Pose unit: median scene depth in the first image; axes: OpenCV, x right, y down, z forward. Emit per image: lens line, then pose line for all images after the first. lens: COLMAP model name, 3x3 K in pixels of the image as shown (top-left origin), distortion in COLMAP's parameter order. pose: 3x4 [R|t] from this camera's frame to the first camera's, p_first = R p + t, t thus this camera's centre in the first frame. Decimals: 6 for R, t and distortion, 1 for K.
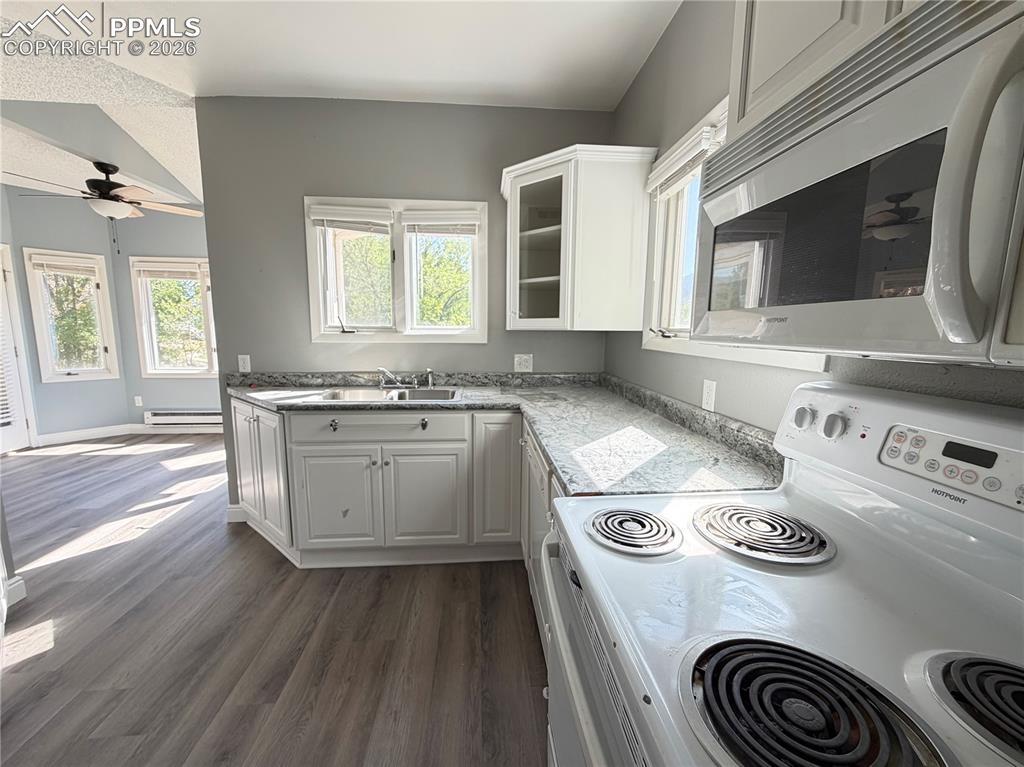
lens RADIAL K [[407.1, 0, 508.6], [0, 407.1, 385.6], [0, 0, 1]] dist [-0.001016, 0.000361]
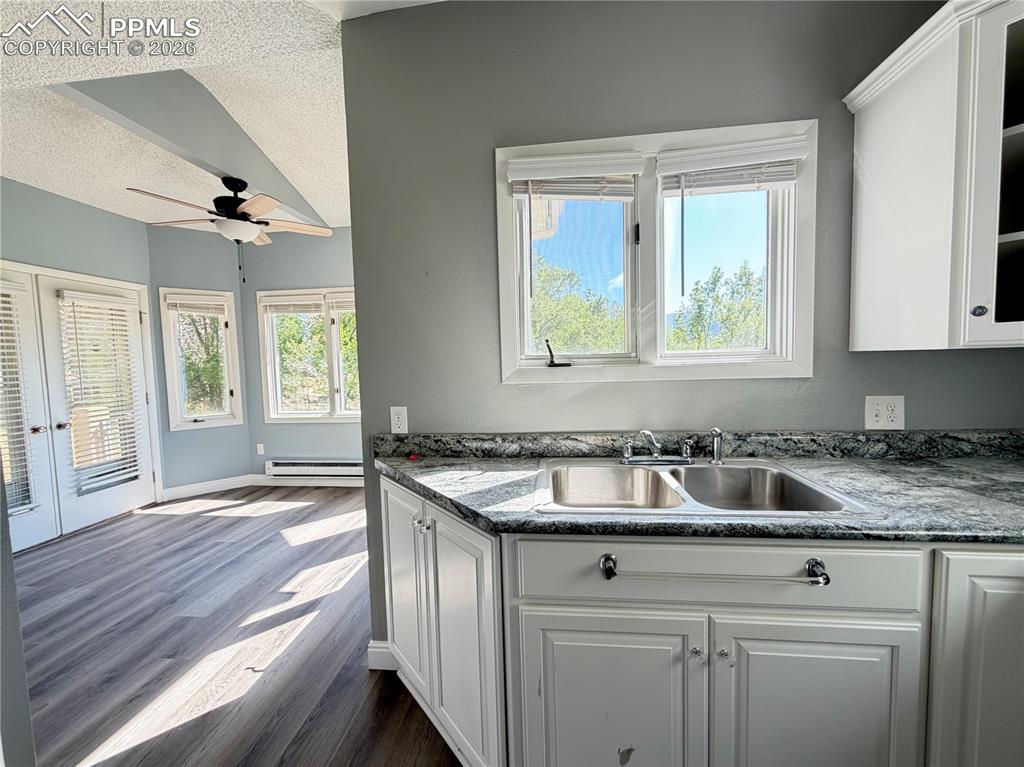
lens RADIAL K [[407.1, 0, 512.4], [0, 407.1, 386.7], [0, 0, 1]] dist [-0.001016, 0.000361]
pose [[0.981174, -0.023524, -0.191689, -0.272559], [0.010526, 0.997593, -0.068543, -0.046808], [0.192840, 0.065235, 0.979059, 0.315545]]
